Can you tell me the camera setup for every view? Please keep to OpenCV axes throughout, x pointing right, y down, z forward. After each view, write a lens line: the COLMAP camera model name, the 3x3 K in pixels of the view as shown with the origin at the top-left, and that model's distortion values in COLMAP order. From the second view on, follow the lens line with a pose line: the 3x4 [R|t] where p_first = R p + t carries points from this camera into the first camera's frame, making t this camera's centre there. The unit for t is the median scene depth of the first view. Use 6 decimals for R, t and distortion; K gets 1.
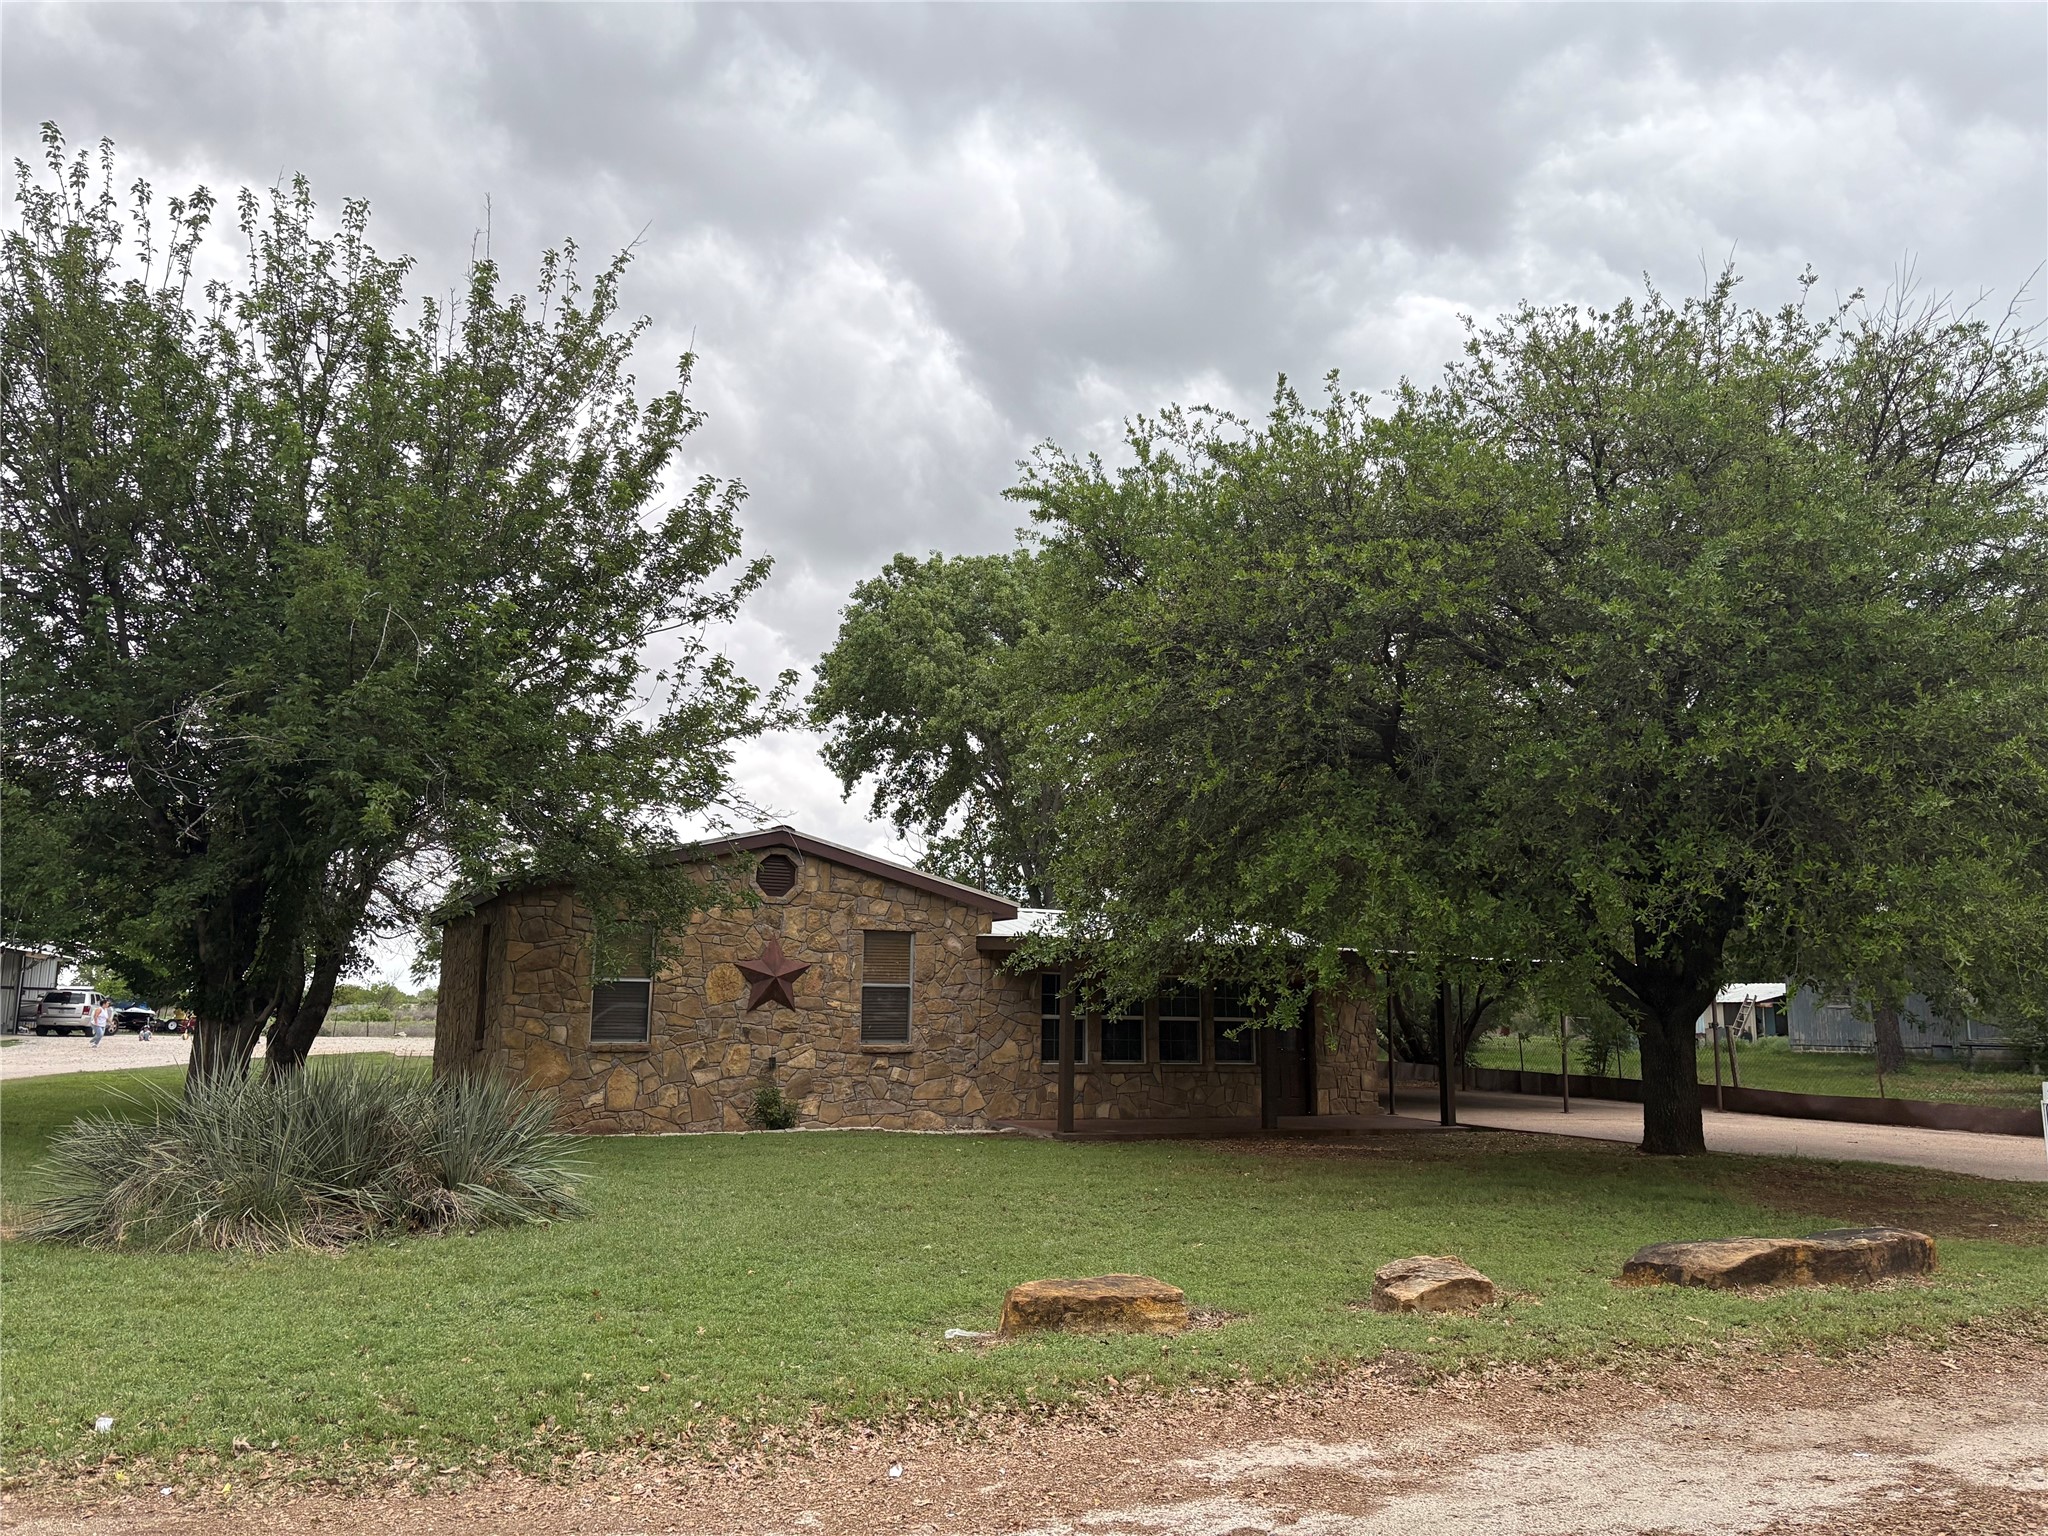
lens RADIAL K [[1573.5, 0, 1024.0], [0, 1573.5, 768.0], [0, 0, 1]] dist [0.156160, -0.195662]
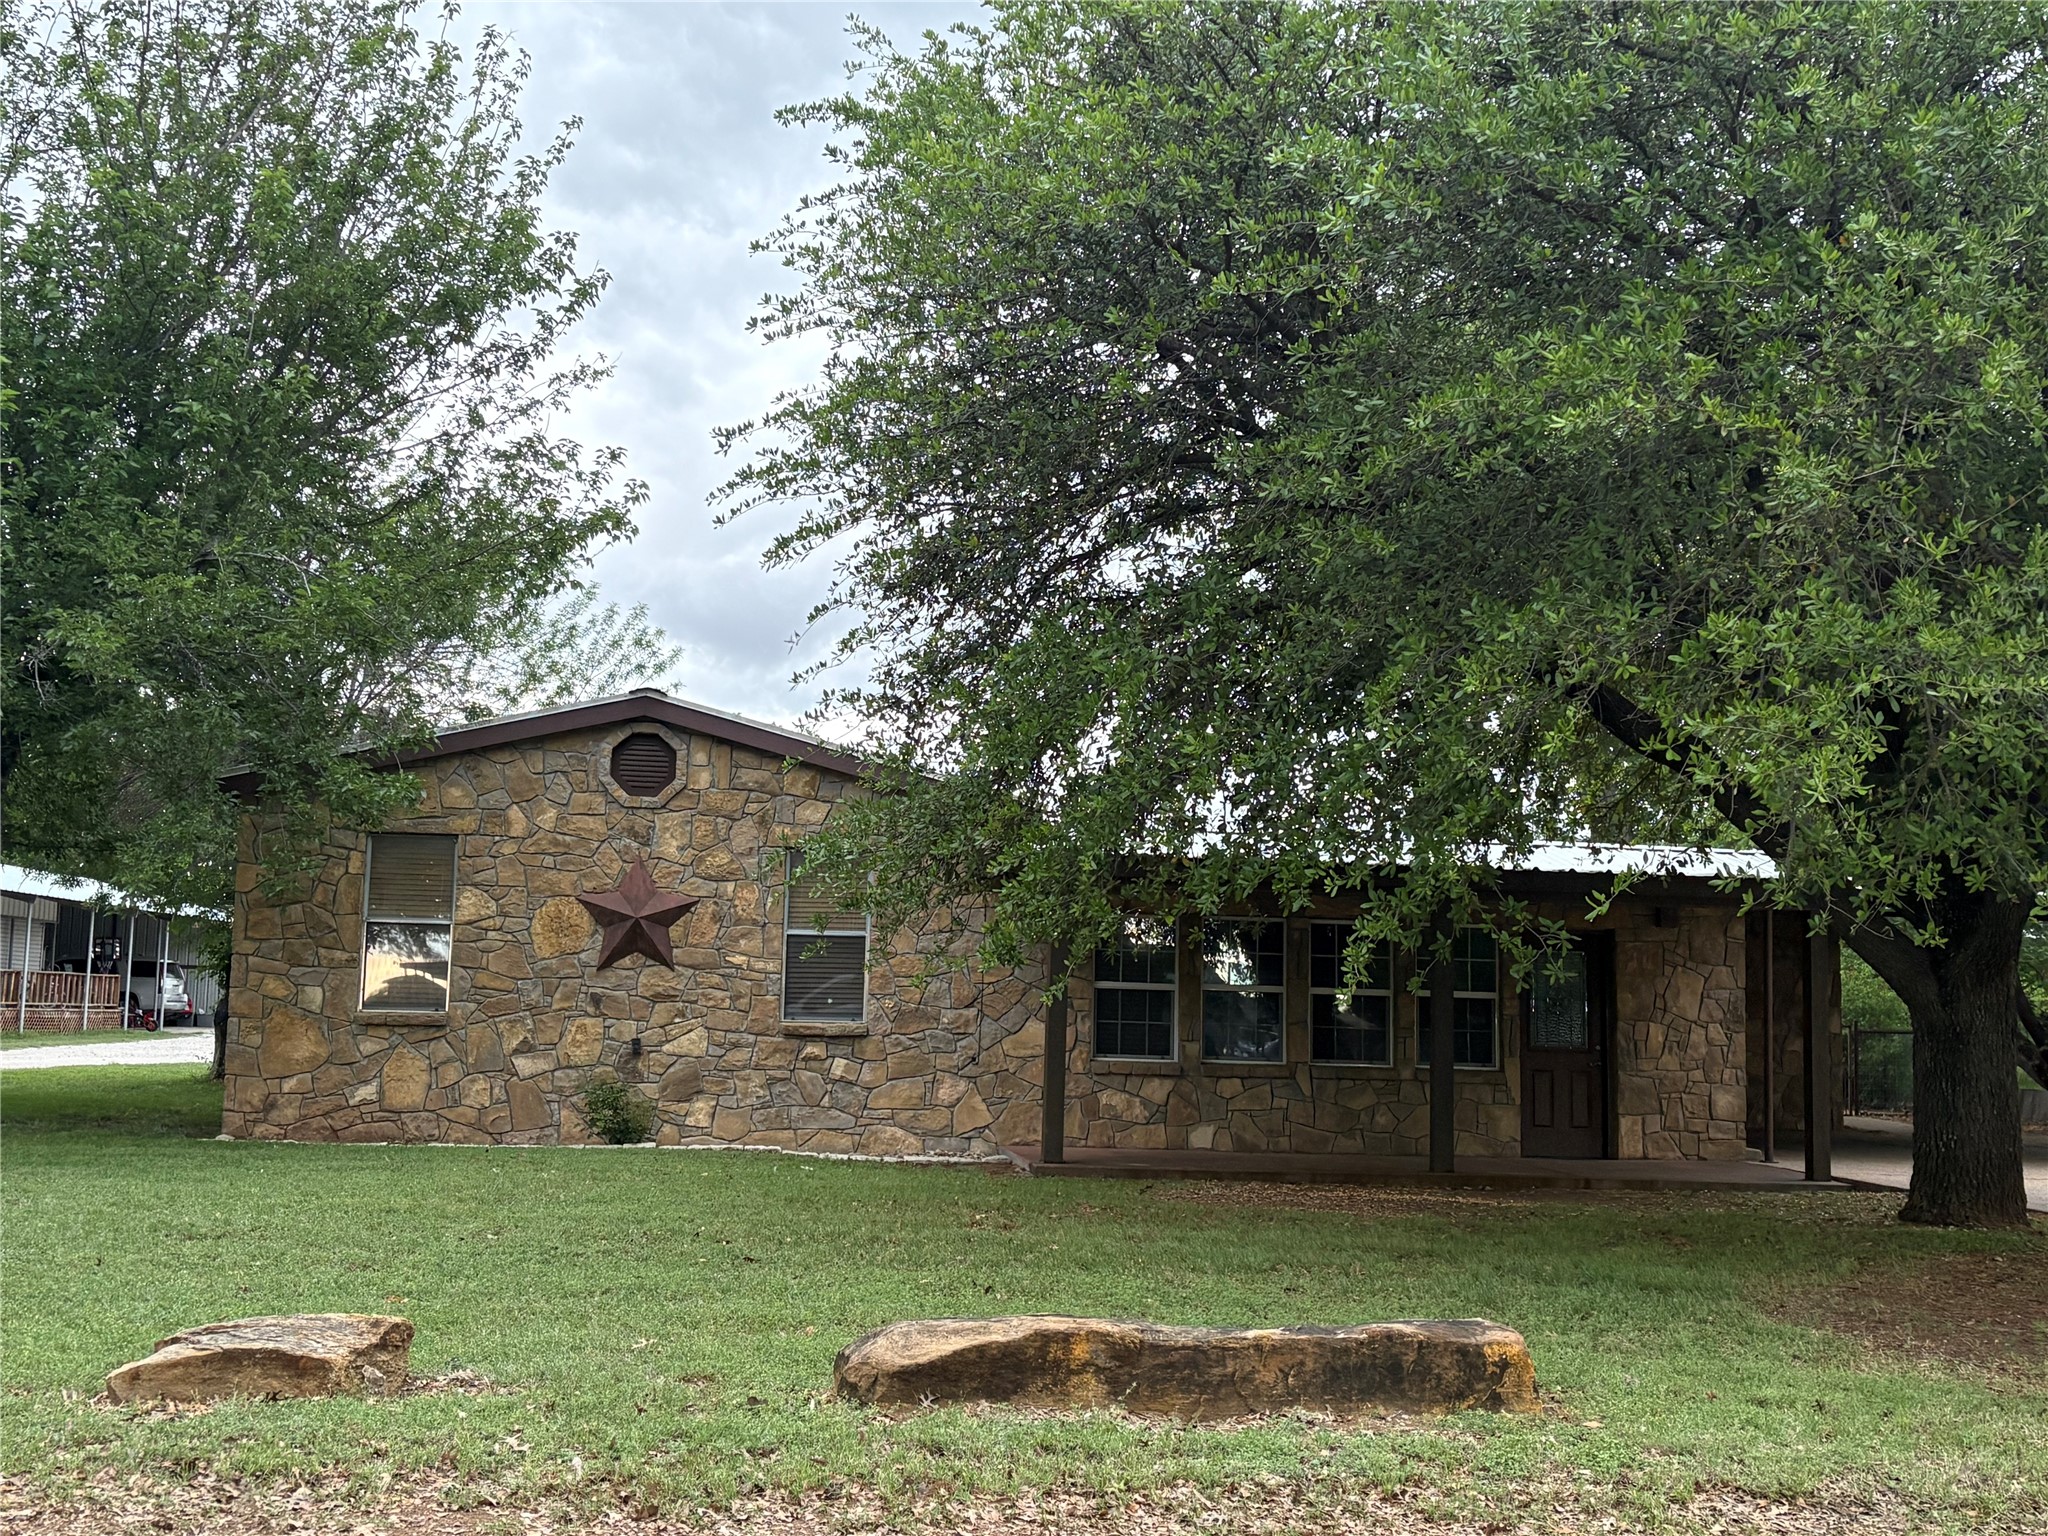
lens RADIAL K [[2334.7, 0, 1024.0], [0, 2334.7, 768.0], [0, 0, 1]] dist [0.160180, -0.006533]
pose [[0.941567, -0.026733, -0.335764, 0.317034], [0.041191, 0.998502, 0.036009, 0.040612], [0.334298, -0.047735, 0.941258, 0.136673]]
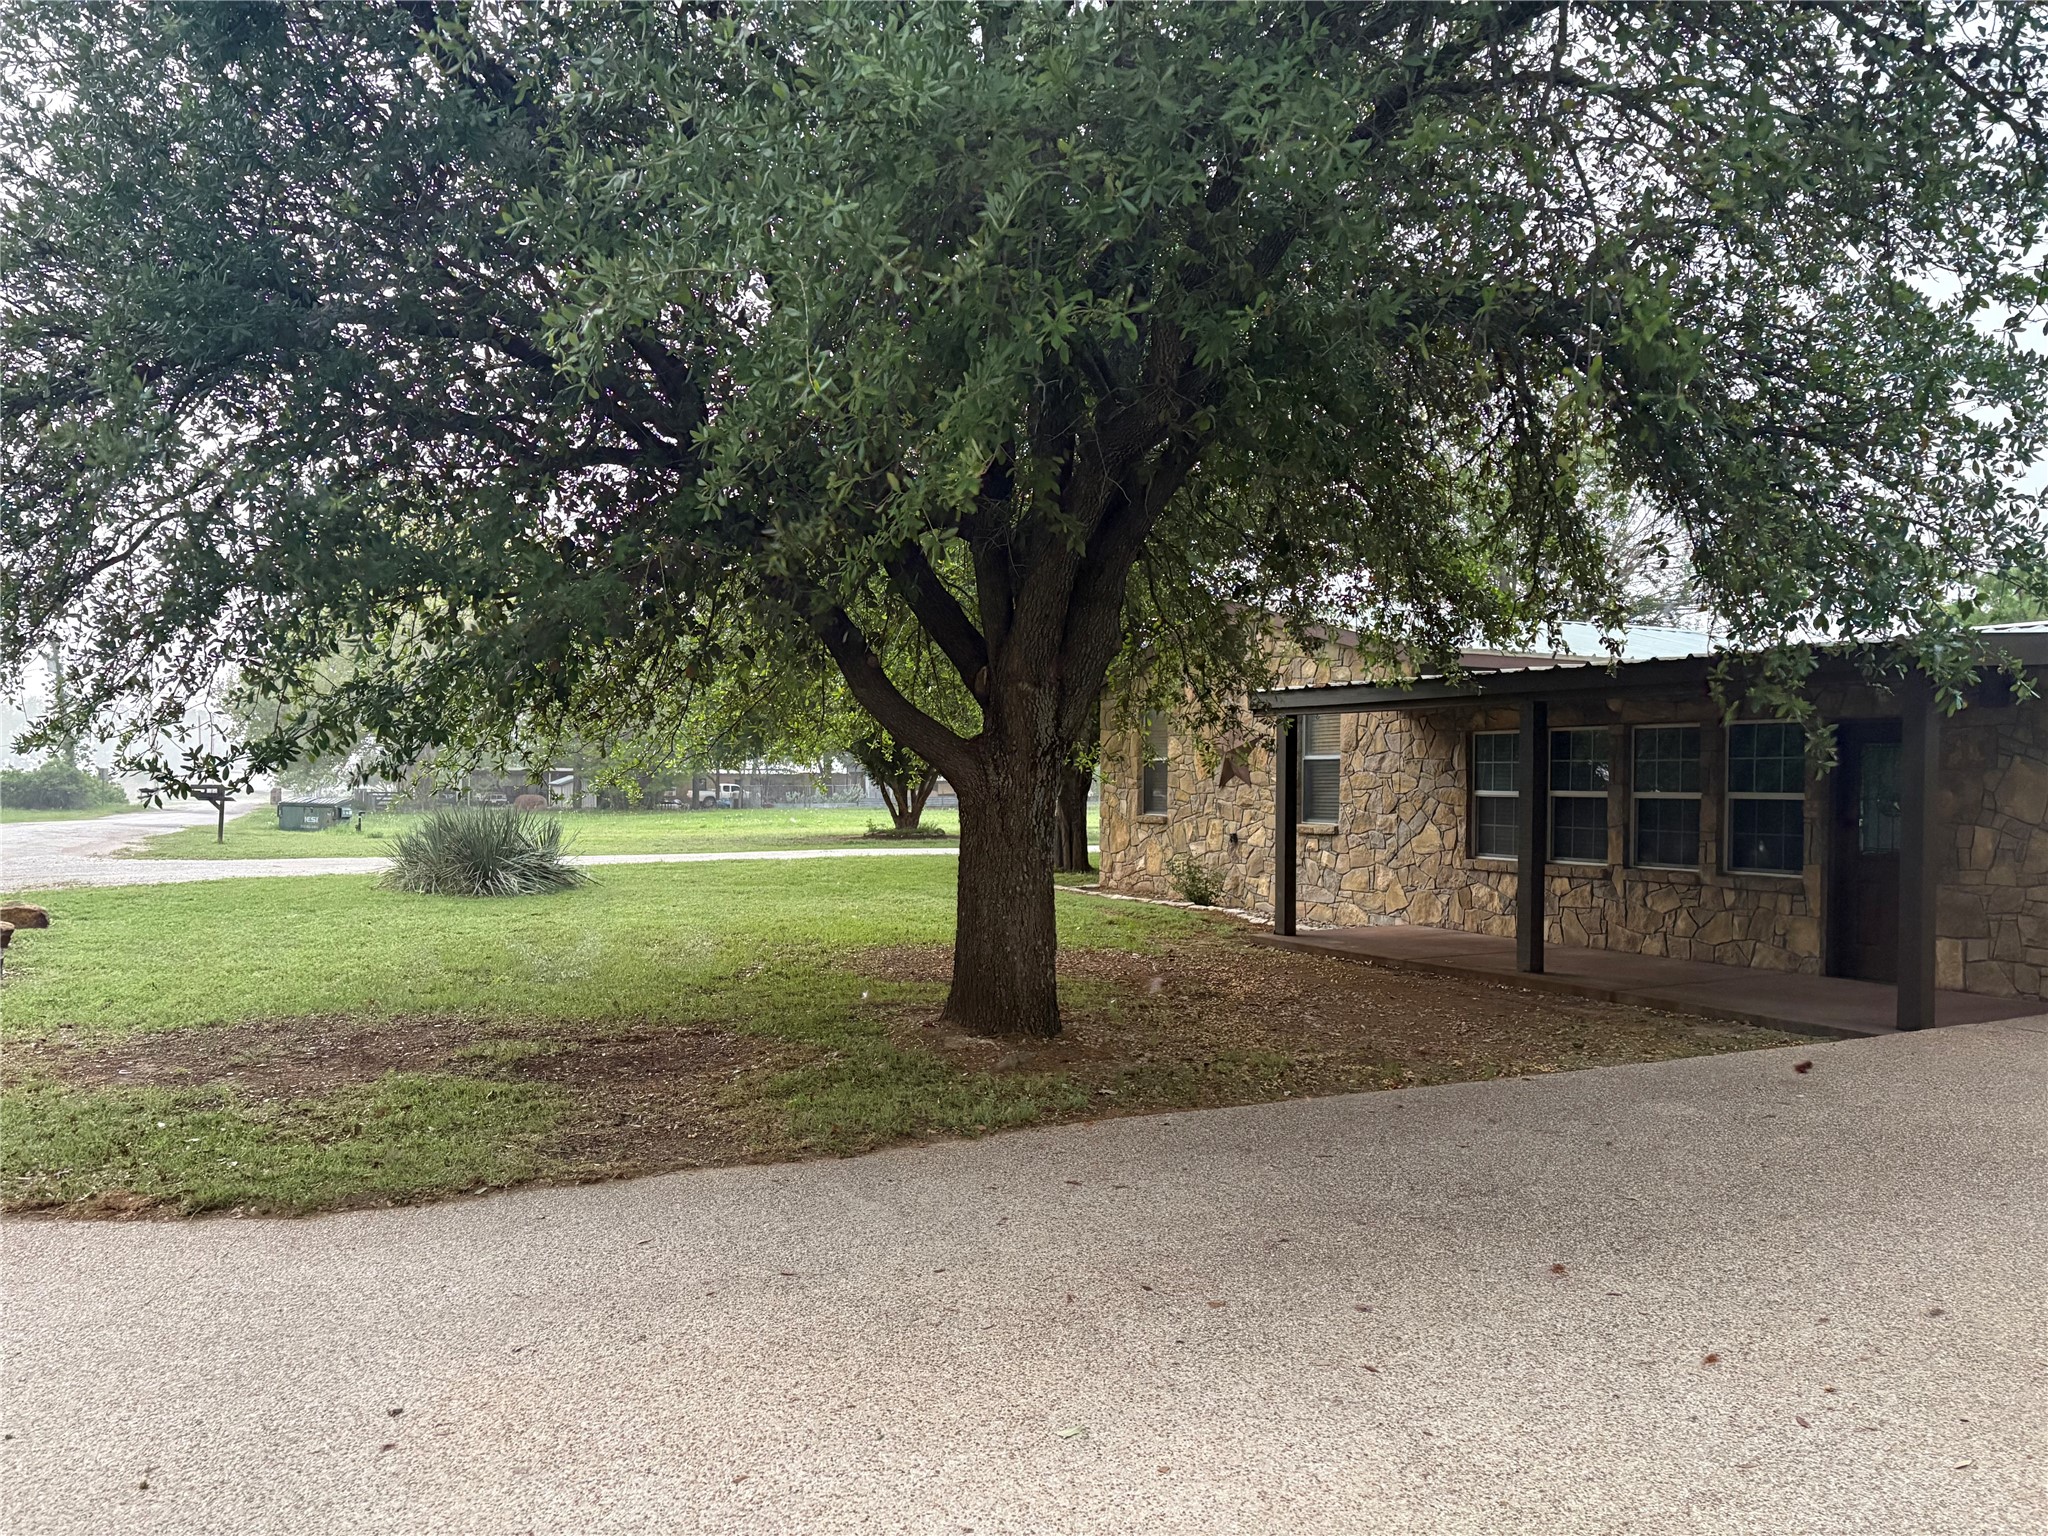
lens RADIAL K [[1573.5, 0, 1024.0], [0, 1573.5, 768.0], [0, 0, 1]] dist [0.156160, -0.195662]
pose [[0.032362, -0.030524, -0.999010, 0.780355], [0.128731, 0.991335, -0.026120, 0.147986], [0.991151, -0.127759, 0.036011, 0.825286]]
